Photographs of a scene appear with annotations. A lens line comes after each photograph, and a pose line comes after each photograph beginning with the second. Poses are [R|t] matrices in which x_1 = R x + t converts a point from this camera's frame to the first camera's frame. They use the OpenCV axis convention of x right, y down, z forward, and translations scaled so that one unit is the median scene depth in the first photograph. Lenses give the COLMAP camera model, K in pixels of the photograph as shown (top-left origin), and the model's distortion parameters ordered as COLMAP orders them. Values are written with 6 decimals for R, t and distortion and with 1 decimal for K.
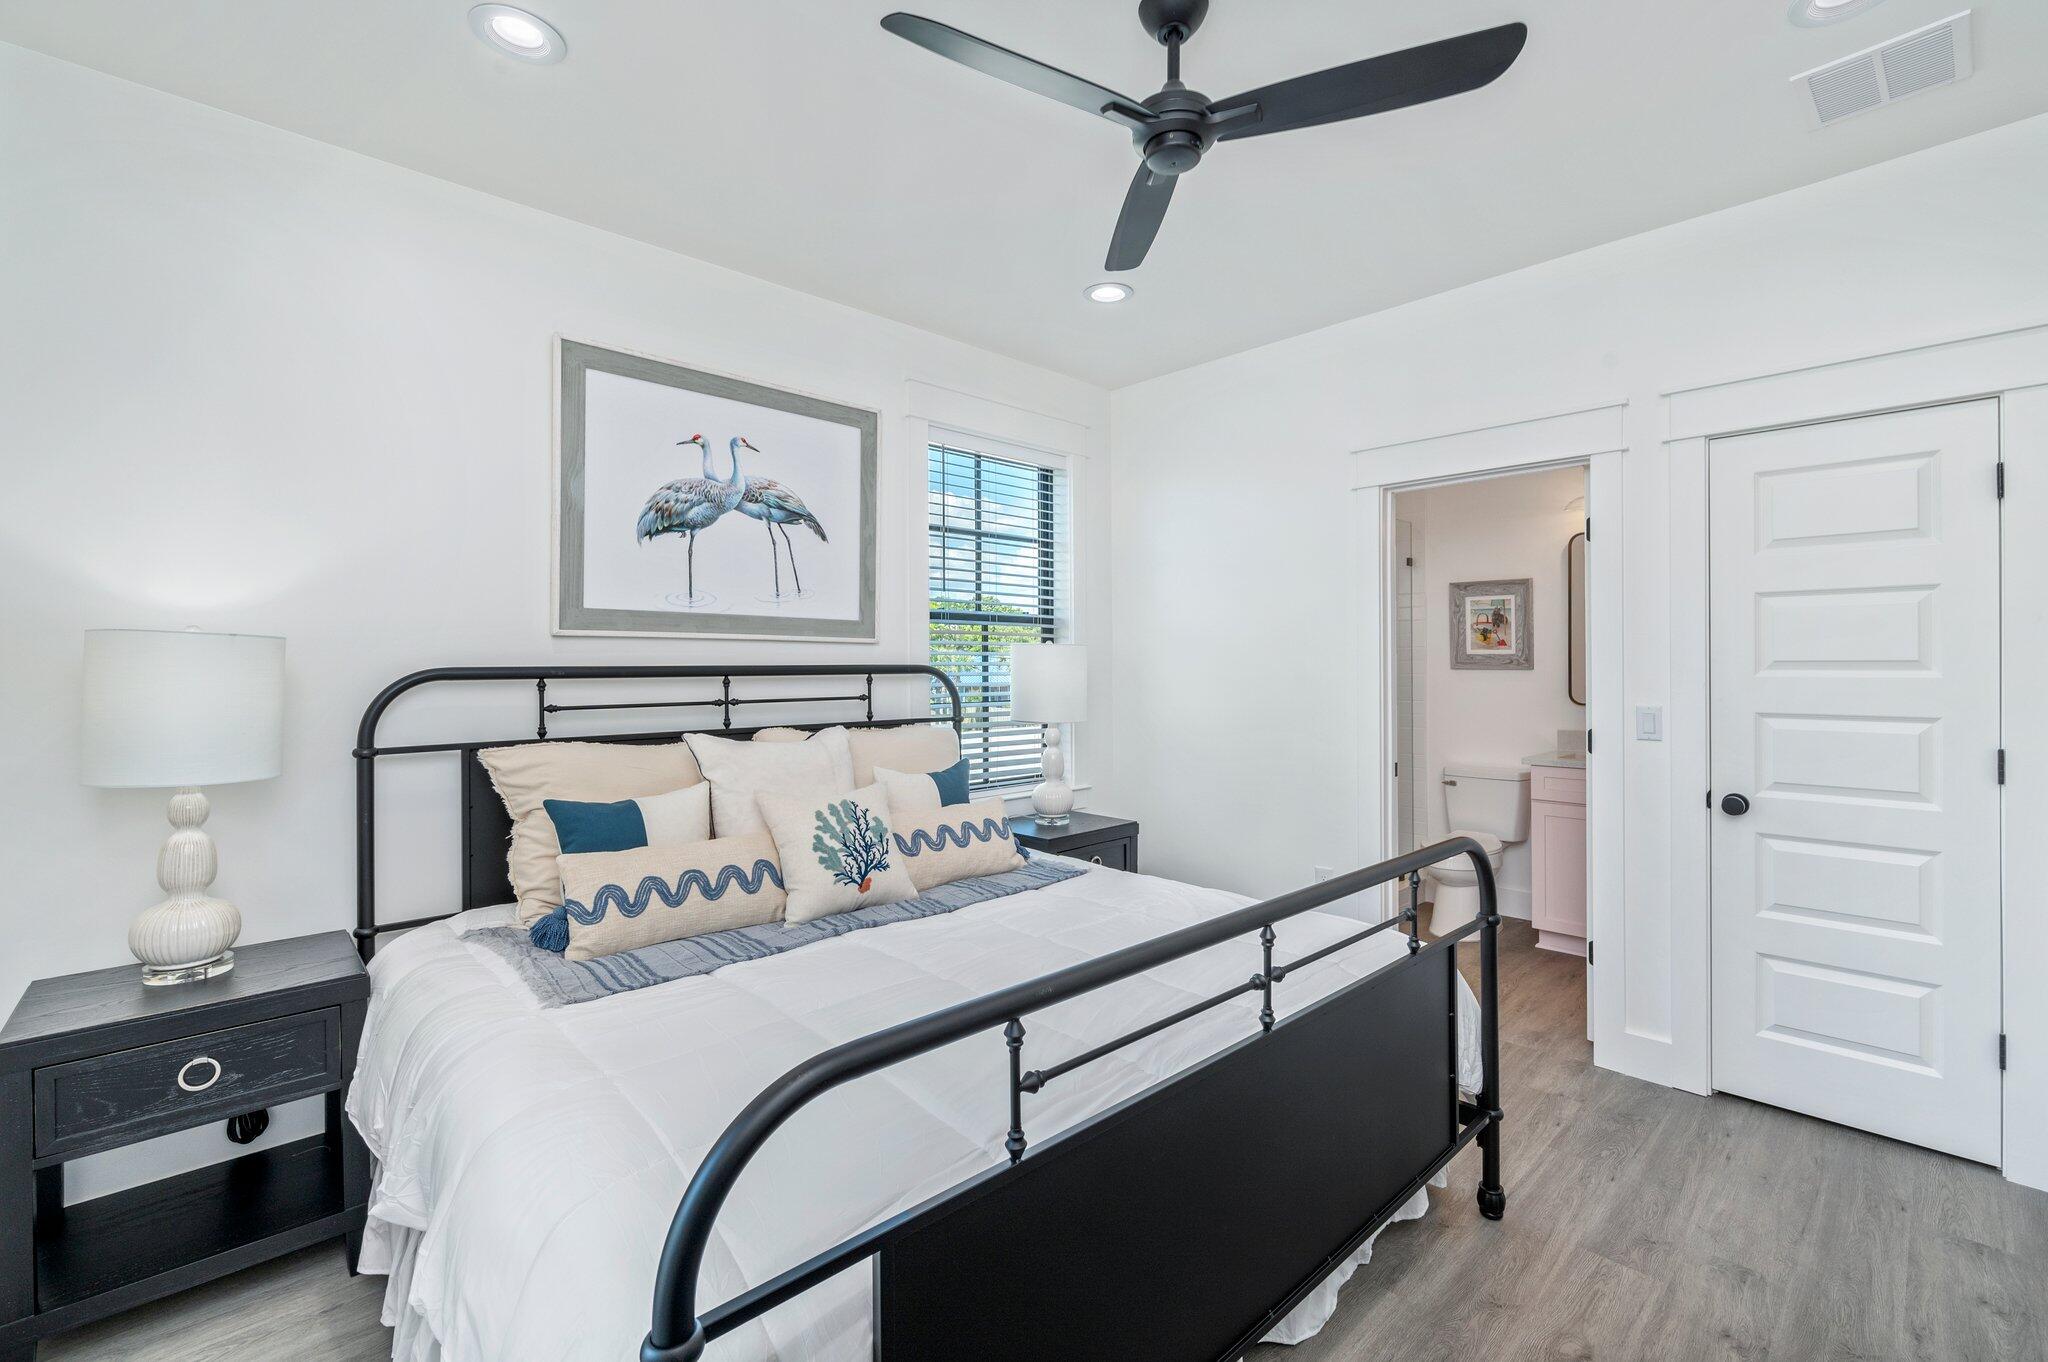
lens RADIAL K [[839.6, 0, 1017.4], [0, 839.6, 667.2], [0, 0, 1]] dist [-0.001317, -0.000033]
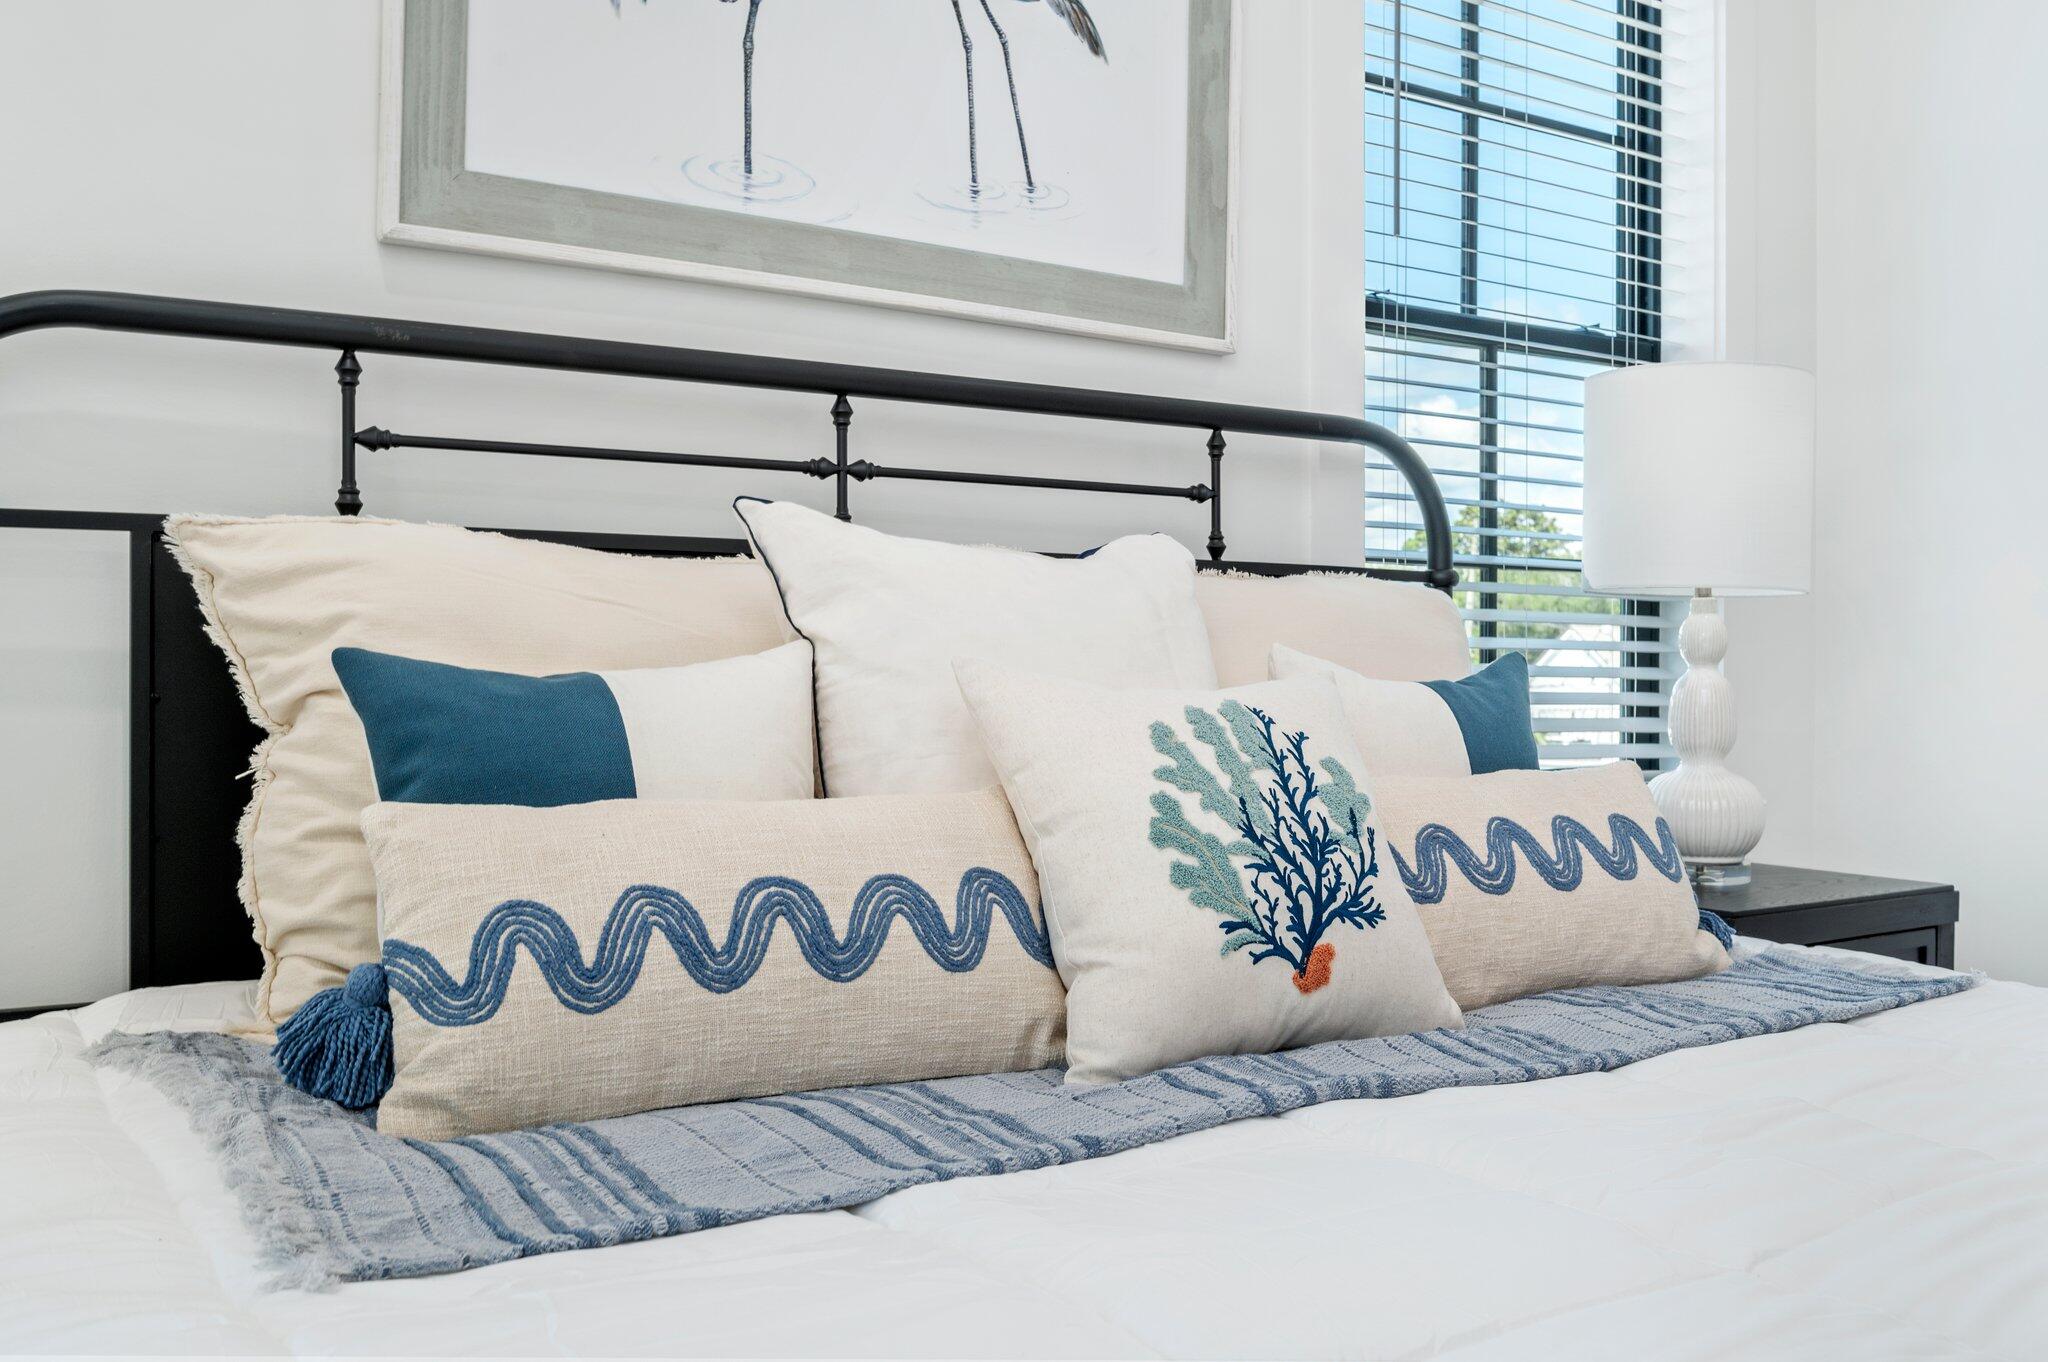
lens RADIAL K [[1705.0, 0, 1024.0], [0, 1705.0, 681.0], [0, 0, 1]] dist [-0.029344, 0.000899]
pose [[0.984482, 0.010999, -0.175141, -0.180709], [-0.010005, 0.999928, 0.006557, 0.155735], [0.175200, -0.004703, 0.984522, 0.386147]]
